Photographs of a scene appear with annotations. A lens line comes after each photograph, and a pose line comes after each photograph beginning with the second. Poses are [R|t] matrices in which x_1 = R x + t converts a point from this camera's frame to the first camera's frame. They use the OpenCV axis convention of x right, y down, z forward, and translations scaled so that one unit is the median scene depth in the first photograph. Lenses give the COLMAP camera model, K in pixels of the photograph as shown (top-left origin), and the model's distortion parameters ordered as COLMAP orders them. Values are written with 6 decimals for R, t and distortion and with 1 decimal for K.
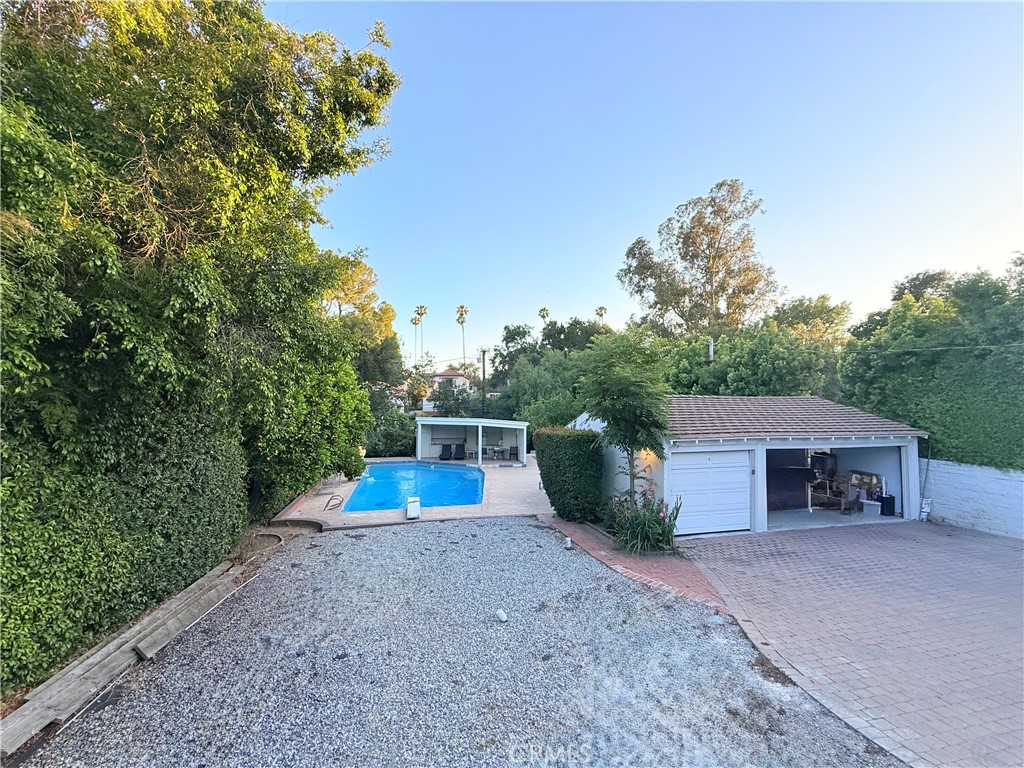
lens RADIAL K [[407.6, 0, 509.4], [0, 407.6, 384.9], [0, 0, 1]] dist [0.001427, -0.000129]
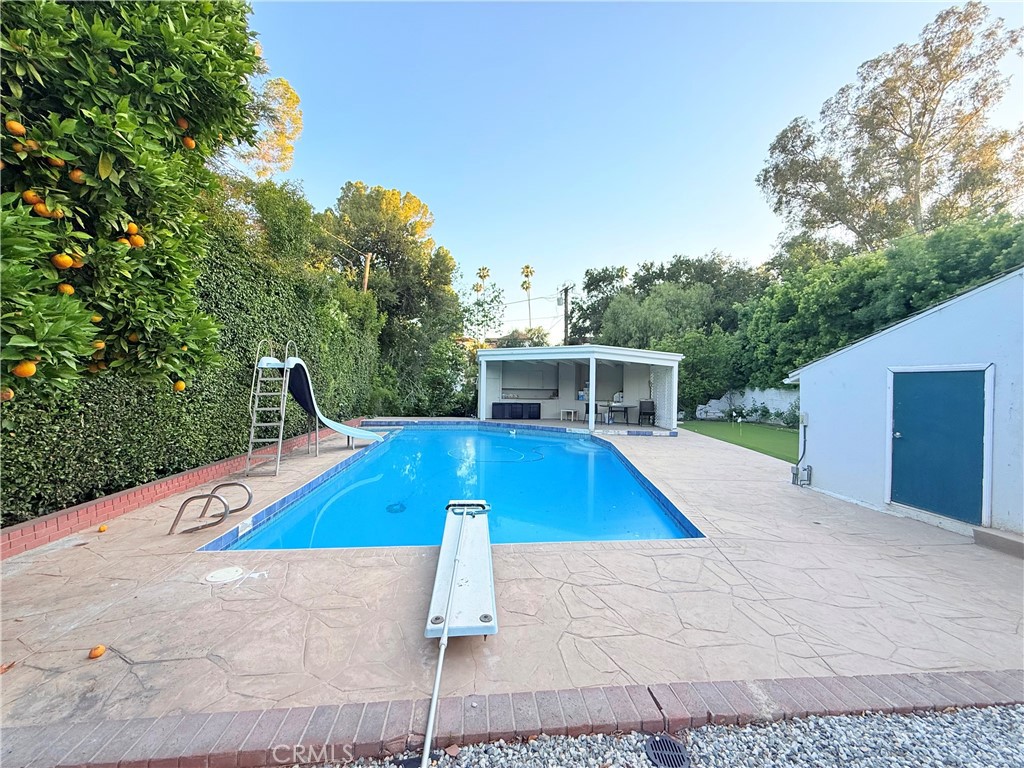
lens RADIAL K [[407.6, 0, 509.4], [0, 407.6, 384.9], [0, 0, 1]] dist [0.001427, -0.000129]
pose [[0.989036, 0.011671, -0.147214, -0.053301], [-0.004806, 0.998888, 0.046898, 0.057791], [0.147598, -0.045677, 0.987992, 0.232896]]
